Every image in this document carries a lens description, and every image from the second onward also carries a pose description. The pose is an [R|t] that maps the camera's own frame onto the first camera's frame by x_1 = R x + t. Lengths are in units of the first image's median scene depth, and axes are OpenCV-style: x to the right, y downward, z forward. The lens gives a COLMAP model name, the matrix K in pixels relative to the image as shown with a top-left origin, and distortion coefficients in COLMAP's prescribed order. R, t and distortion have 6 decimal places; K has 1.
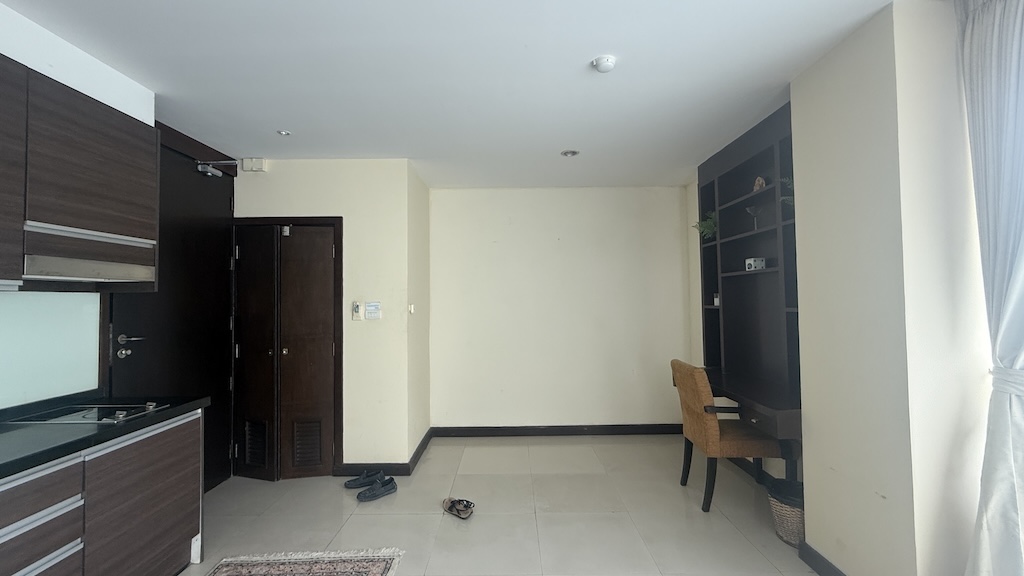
lens RADIAL K [[408.0, 0, 512.0], [0, 408.0, 288.1], [0, 0, 1]] dist [-0.000814, -0.000718]
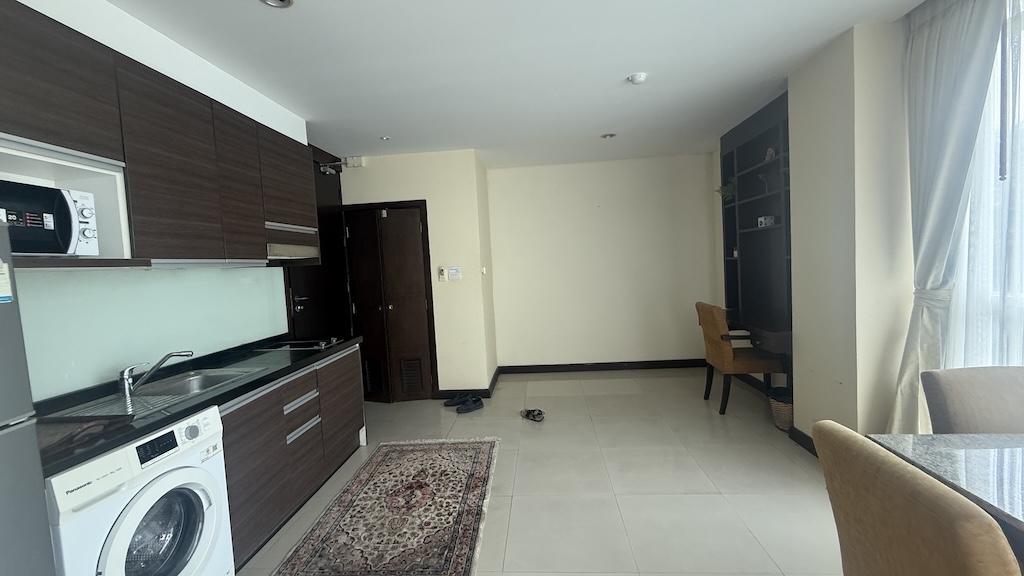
lens RADIAL K [[408.0, 0, 511.2], [0, 408.0, 287.7], [0, 0, 1]] dist [-0.000814, -0.000718]
pose [[0.995956, -0.038857, -0.081007, -0.078874], [0.045924, 0.995124, 0.087285, -0.002991], [0.077220, -0.090652, 0.992884, -0.318773]]
